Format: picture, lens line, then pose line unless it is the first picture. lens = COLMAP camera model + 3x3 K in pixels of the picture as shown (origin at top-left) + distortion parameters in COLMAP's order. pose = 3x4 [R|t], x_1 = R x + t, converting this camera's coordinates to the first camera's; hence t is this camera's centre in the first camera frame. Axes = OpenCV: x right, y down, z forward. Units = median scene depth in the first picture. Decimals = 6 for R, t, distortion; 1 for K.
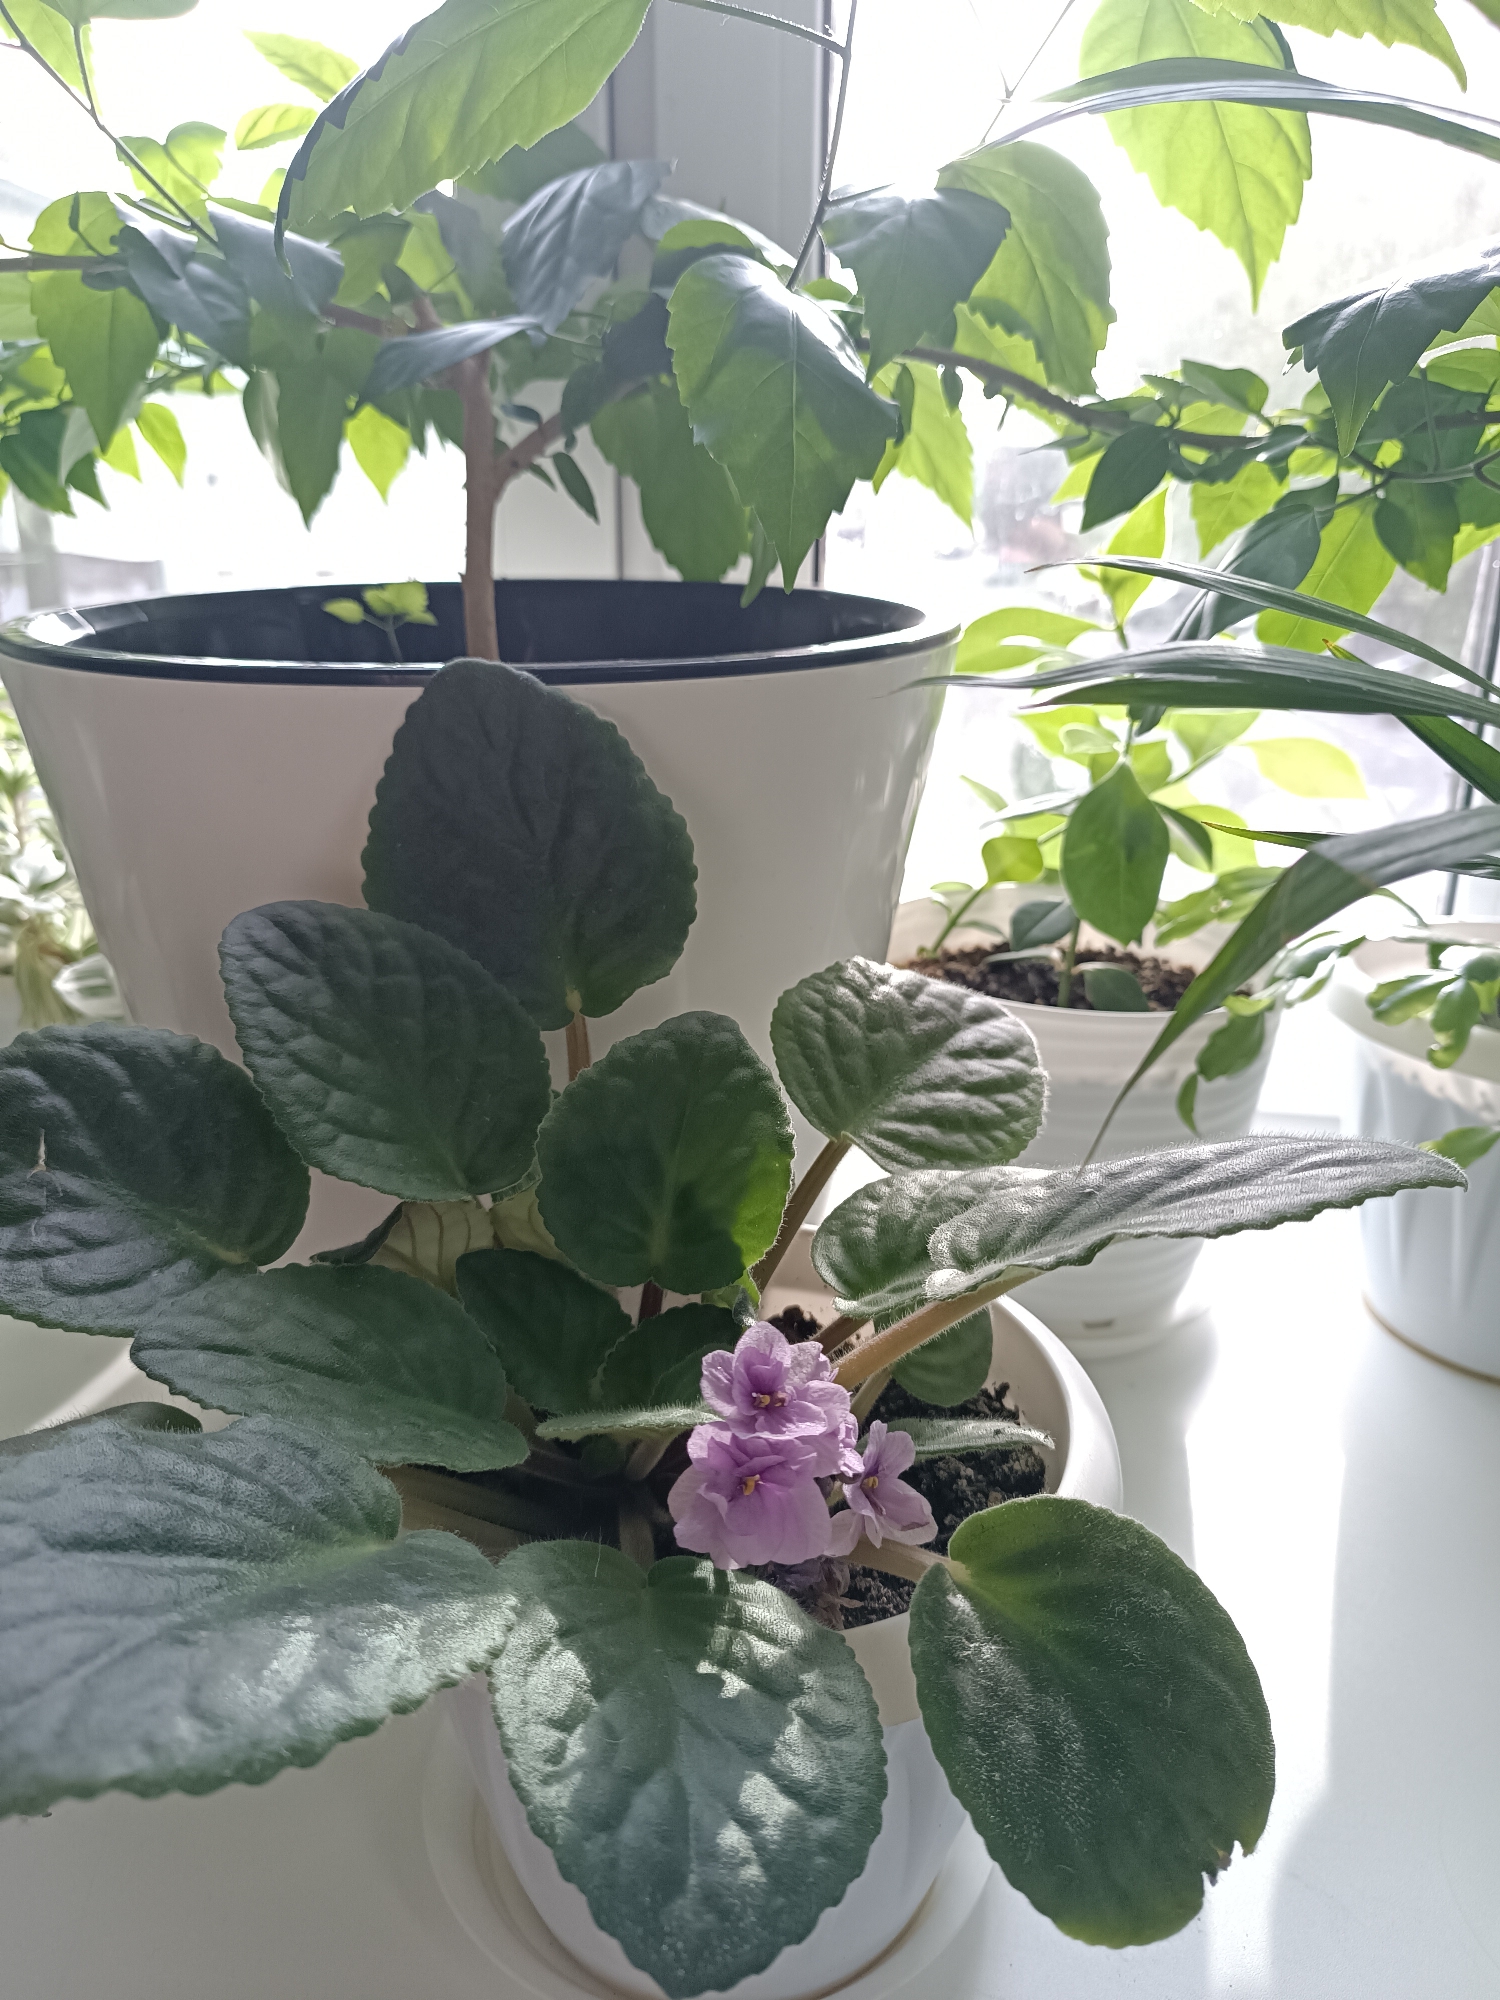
lens RADIAL K [[1442.0, 0, 750.0], [0, 1442.0, 1000.0], [0, 0, 1]] dist [-0.015150, -0.004965]
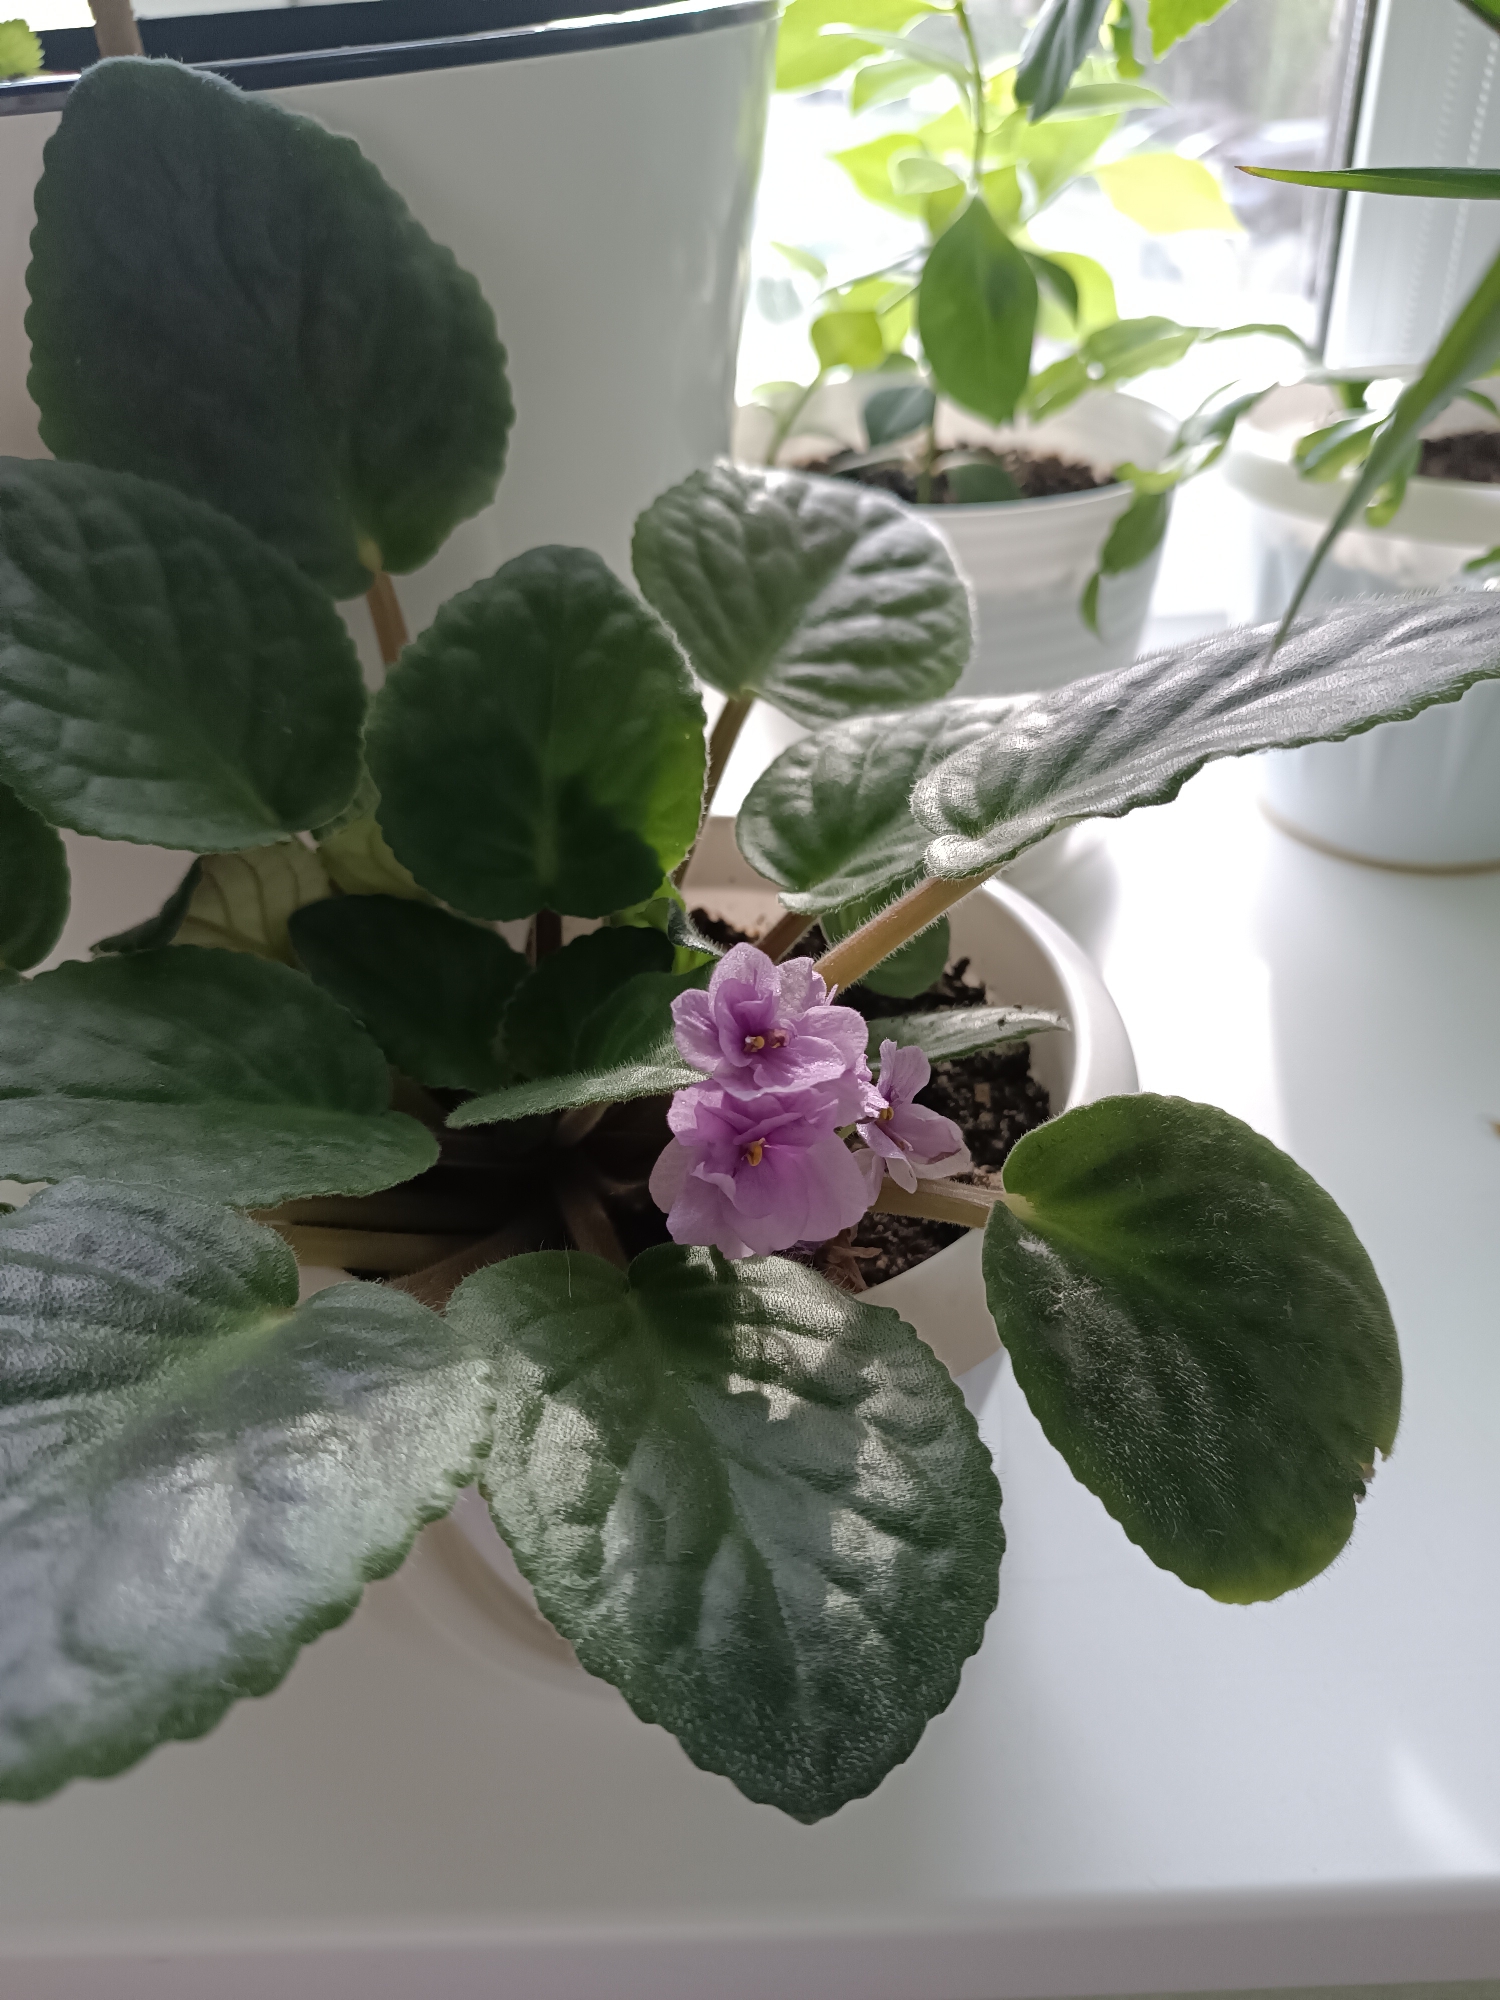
lens RADIAL K [[1506.5, 0, 750.0], [0, 1506.5, 1000.0], [0, 0, 1]] dist [-0.003791, -0.048636]
pose [[0.981530, -0.159616, 0.105460, -0.066685], [0.124198, 0.950941, 0.283350, 0.031277], [-0.145513, -0.265018, 0.953200, 0.238889]]
